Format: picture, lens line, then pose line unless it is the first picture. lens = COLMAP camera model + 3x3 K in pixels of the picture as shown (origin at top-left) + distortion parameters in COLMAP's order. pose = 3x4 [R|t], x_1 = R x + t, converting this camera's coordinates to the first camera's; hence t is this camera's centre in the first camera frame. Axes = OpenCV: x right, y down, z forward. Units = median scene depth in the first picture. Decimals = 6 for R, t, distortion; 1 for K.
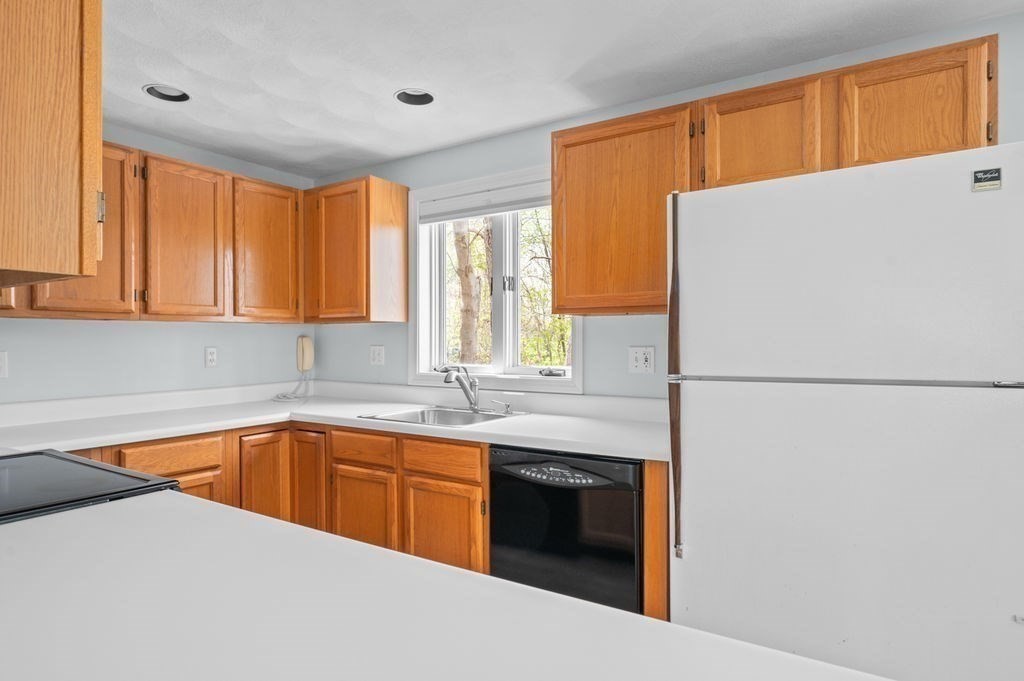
lens RADIAL K [[580.3, 0, 514.2], [0, 580.3, 339.2], [0, 0, 1]] dist [-0.003796, 0.000576]
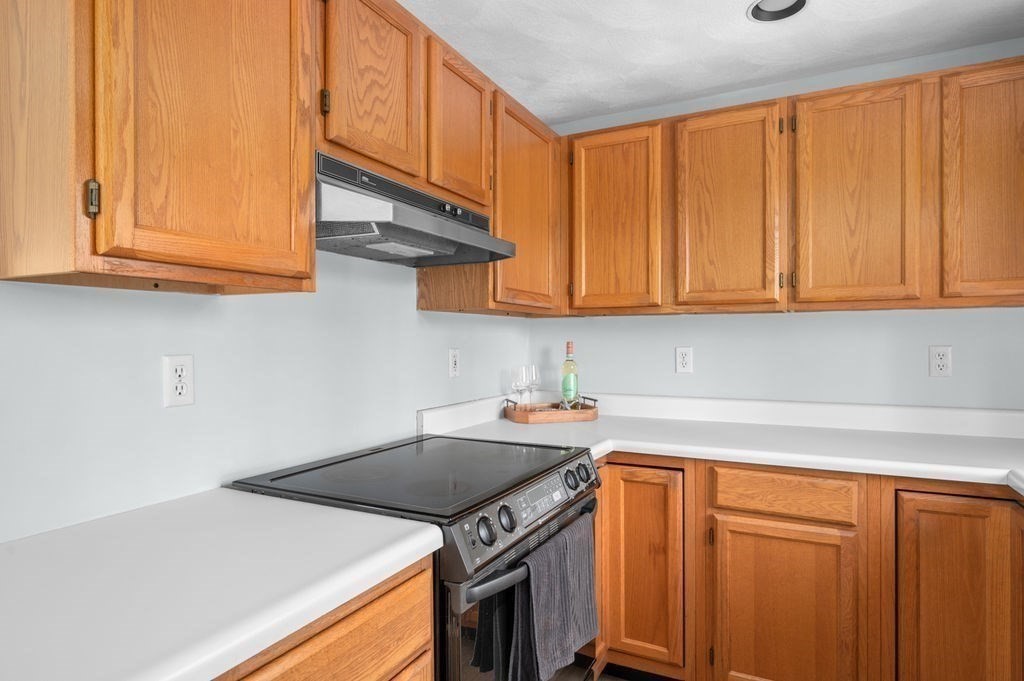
lens RADIAL K [[580.3, 0, 509.2], [0, 580.3, 342.3], [0, 0, 1]] dist [-0.003796, 0.000576]
pose [[0.100331, 0.009468, -0.994909, 0.108519], [0.002447, 0.999949, 0.009763, 0.001485], [0.994951, -0.003414, 0.100303, 0.536124]]
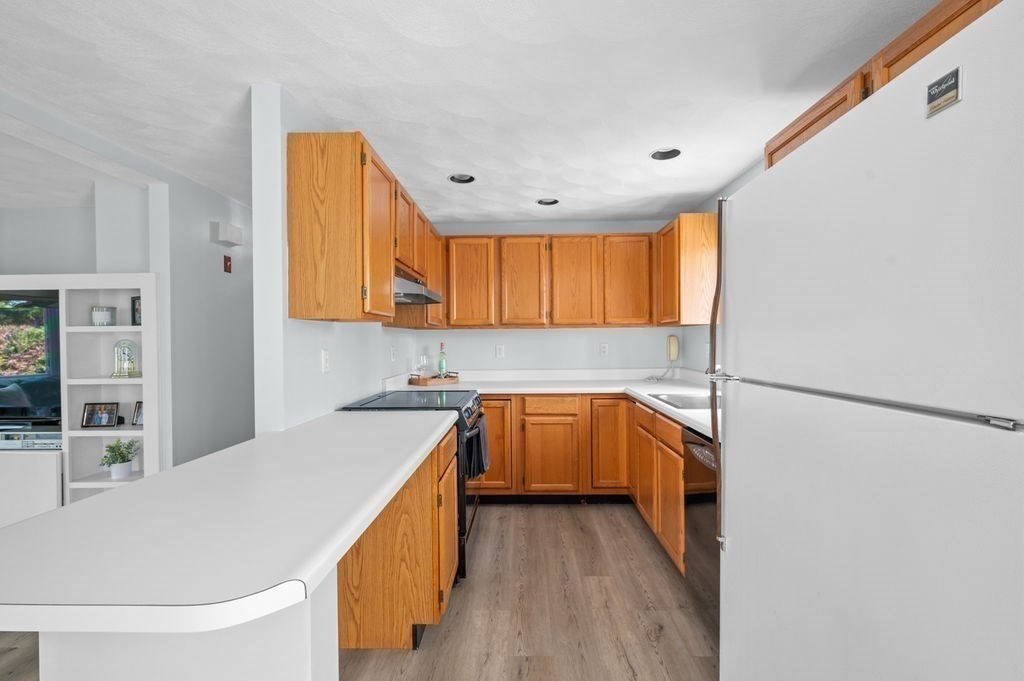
lens RADIAL K [[449.3, 0, 519.2], [0, 449.3, 342.1], [0, 0, 1]] dist [-0.002524, 0.000102]
pose [[0.533352, 0.005302, -0.845877, 0.491651], [0.006052, 0.999931, 0.010084, -0.004624], [0.845872, -0.010498, 0.533283, 0.168726]]
